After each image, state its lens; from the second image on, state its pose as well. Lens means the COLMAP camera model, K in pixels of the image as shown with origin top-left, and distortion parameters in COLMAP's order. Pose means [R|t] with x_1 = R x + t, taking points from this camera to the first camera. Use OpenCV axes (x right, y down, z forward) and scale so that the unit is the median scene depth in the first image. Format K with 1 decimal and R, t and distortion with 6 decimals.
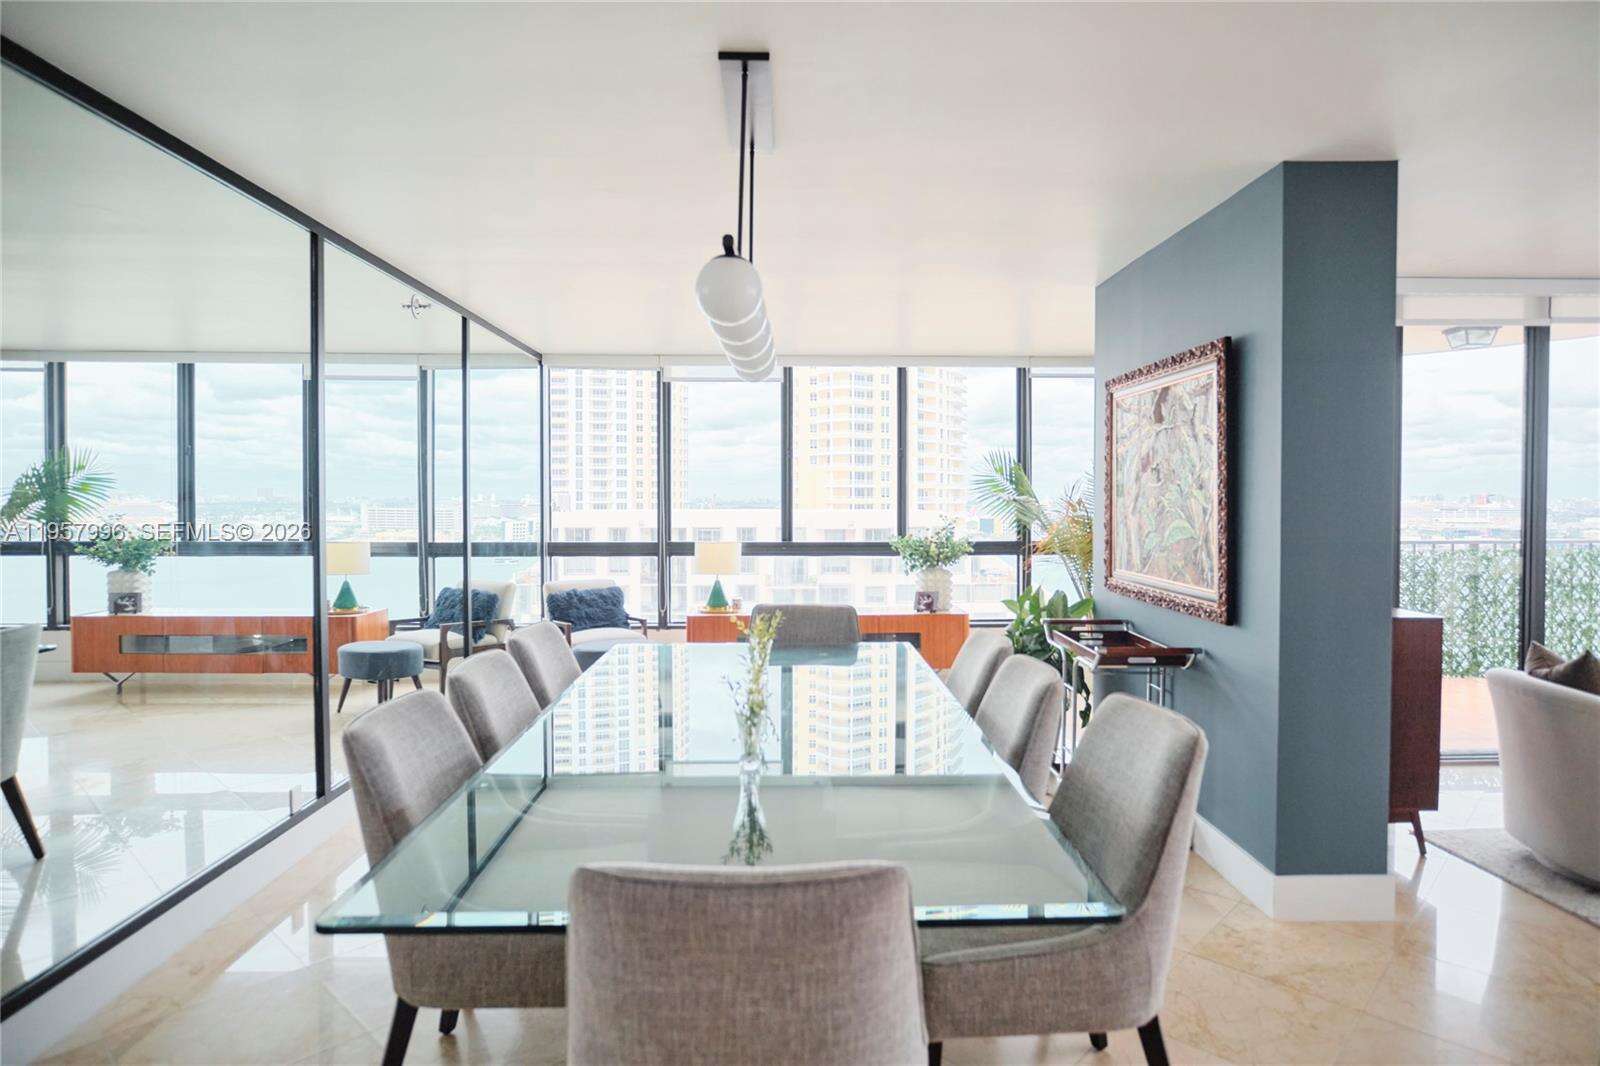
lens RADIAL K [[916.9, 0, 800.0], [0, 916.9, 533.0], [0, 0, 1]] dist [-0.067293, 0.043807]
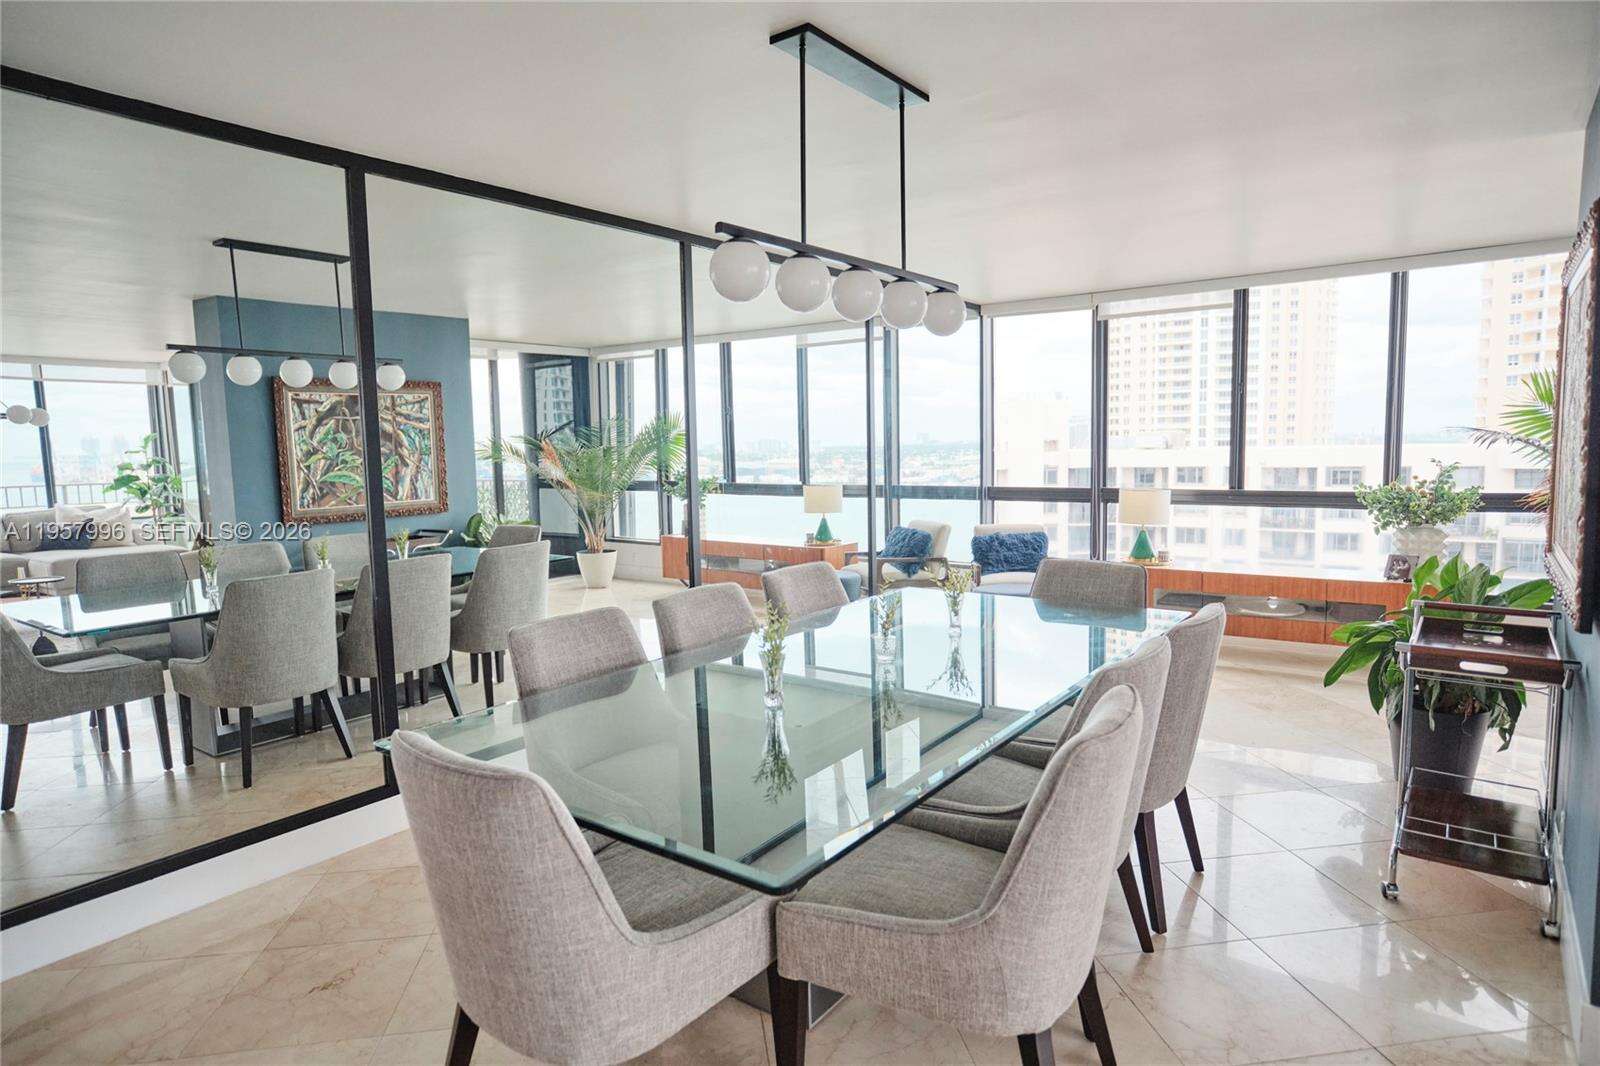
lens RADIAL K [[916.9, 0, 800.0], [0, 916.9, 533.0], [0, 0, 1]] dist [-0.067293, 0.043807]
pose [[0.766437, 0.046028, -0.640669, 0.236085], [-0.001397, 0.997546, 0.069996, -0.009856], [0.642318, -0.052753, 0.764620, 0.061220]]
